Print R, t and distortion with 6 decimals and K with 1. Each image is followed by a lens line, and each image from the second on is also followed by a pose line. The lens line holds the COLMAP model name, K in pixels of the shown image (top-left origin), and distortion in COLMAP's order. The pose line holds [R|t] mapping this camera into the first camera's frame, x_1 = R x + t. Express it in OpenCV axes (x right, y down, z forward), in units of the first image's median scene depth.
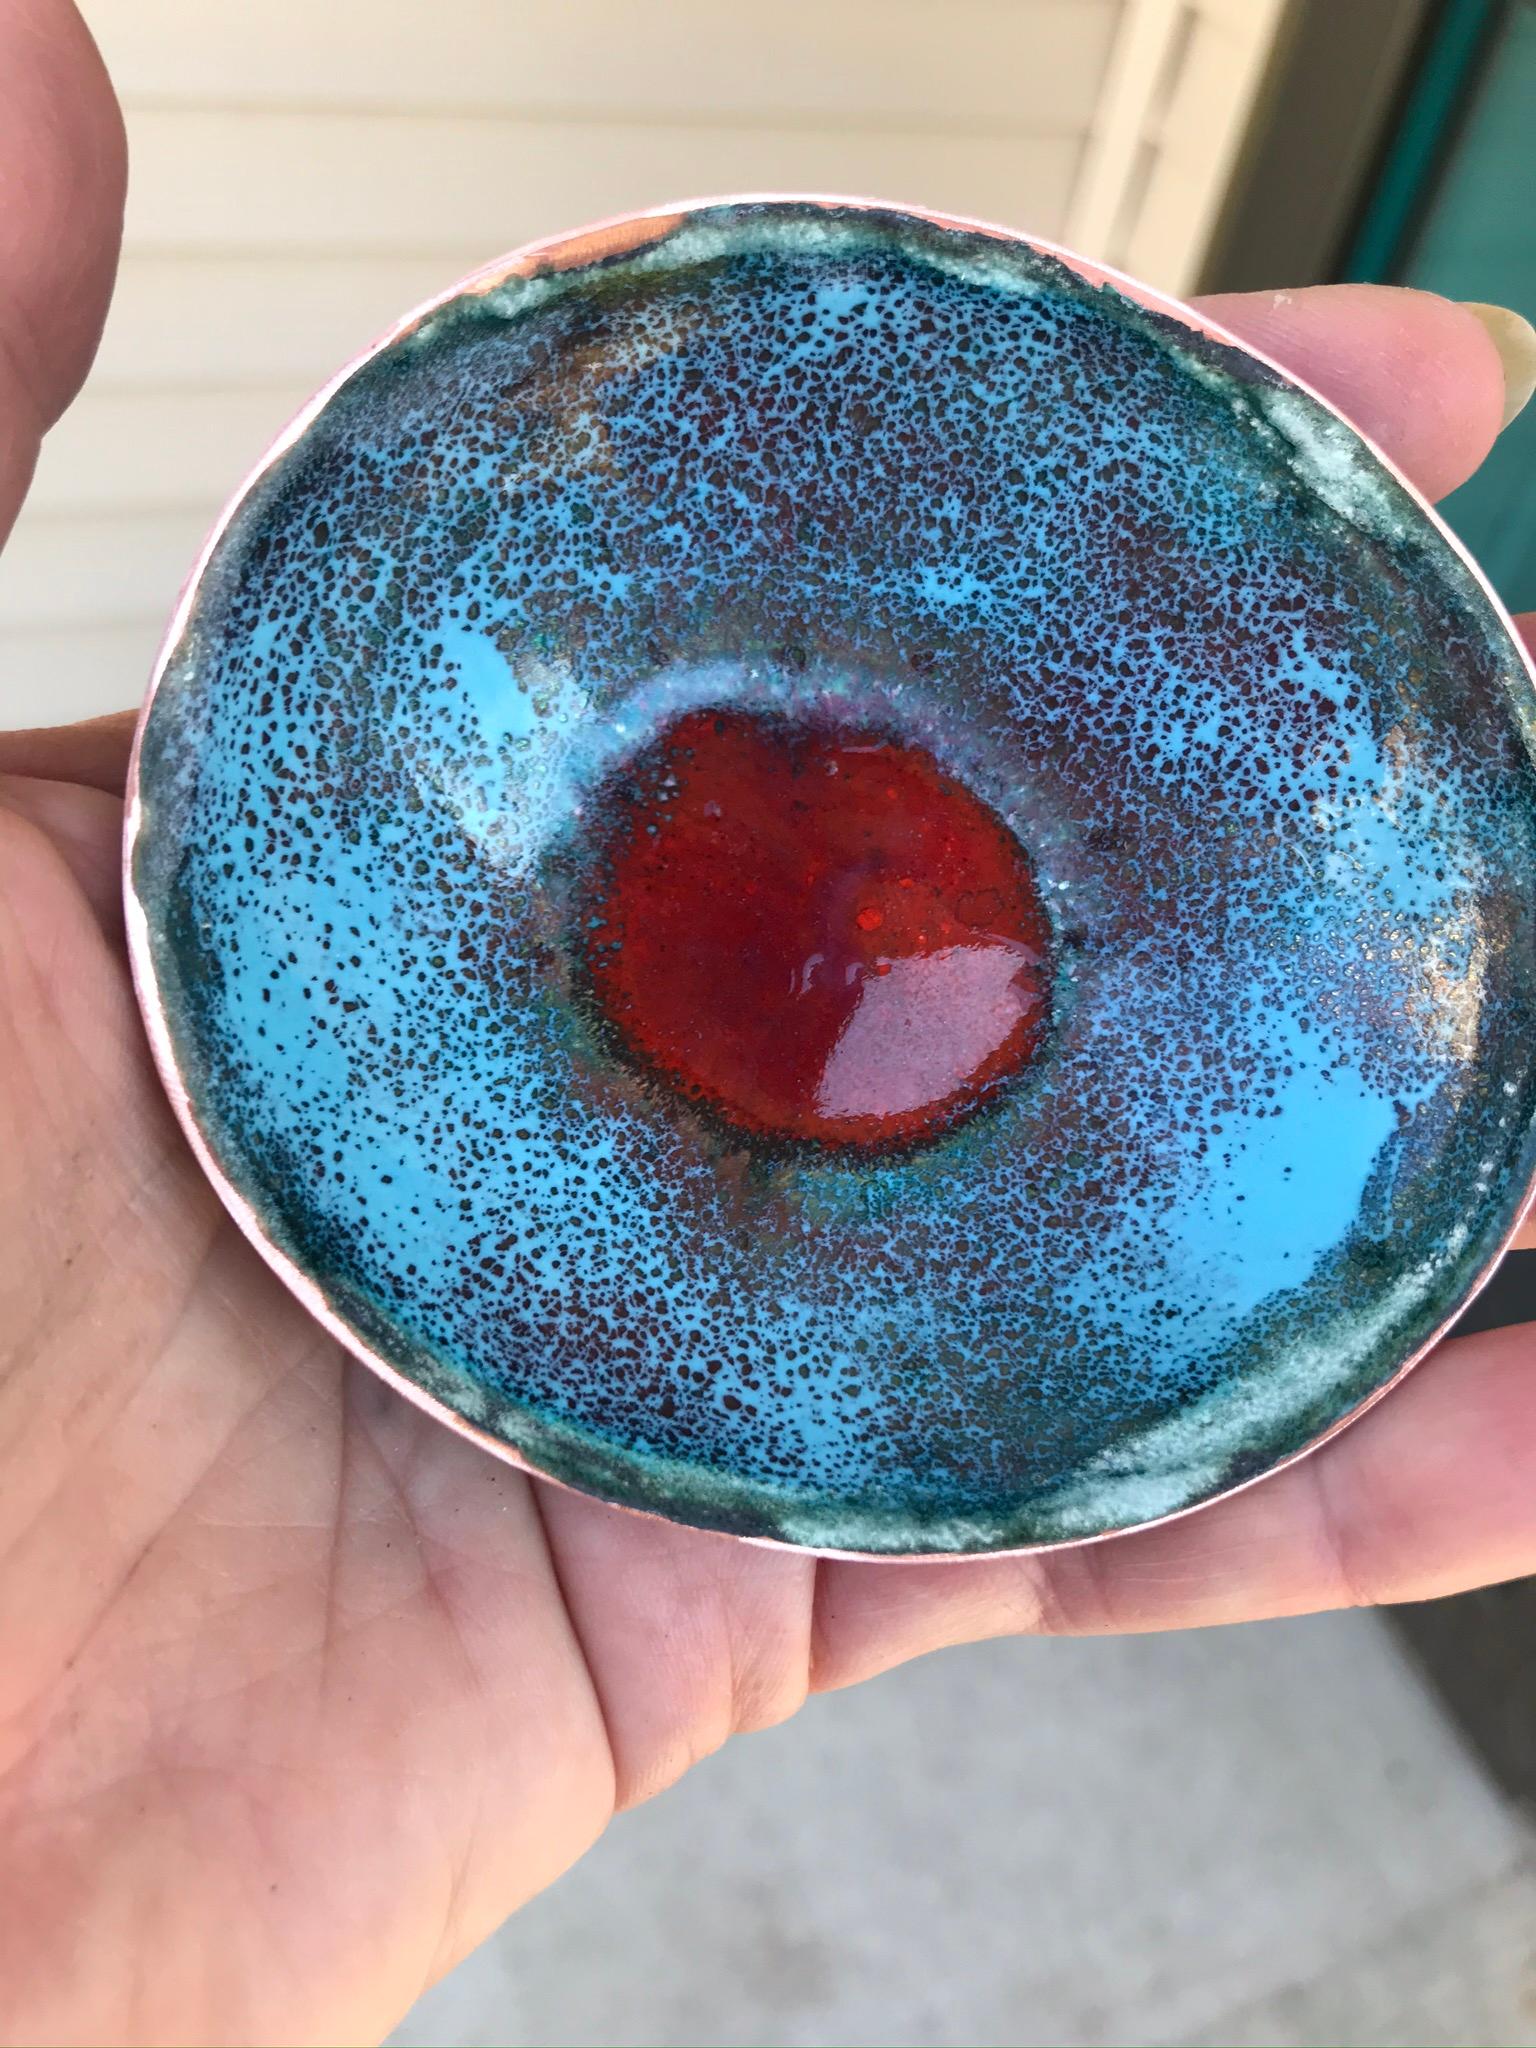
lens RADIAL K [[1686.7, 0, 768.0], [0, 1686.7, 1024.0], [0, 0, 1]] dist [-0.007903, -0.005634]
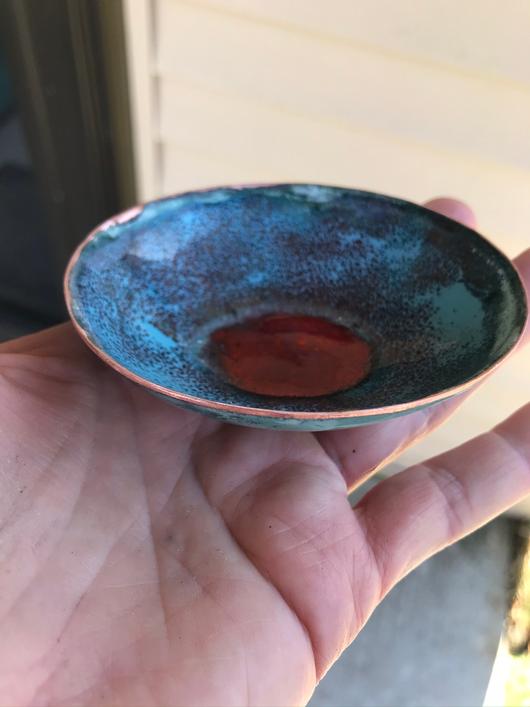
lens RADIAL K [[582.3, 0, 265.0], [0, 582.3, 353.5], [0, 0, 1]] dist [-0.007903, -0.005634]
pose [[0.781361, -0.440387, 0.442193, -0.494108], [0.623706, 0.526560, -0.577690, 0.545351], [0.021566, 0.727183, 0.686105, 0.306598]]
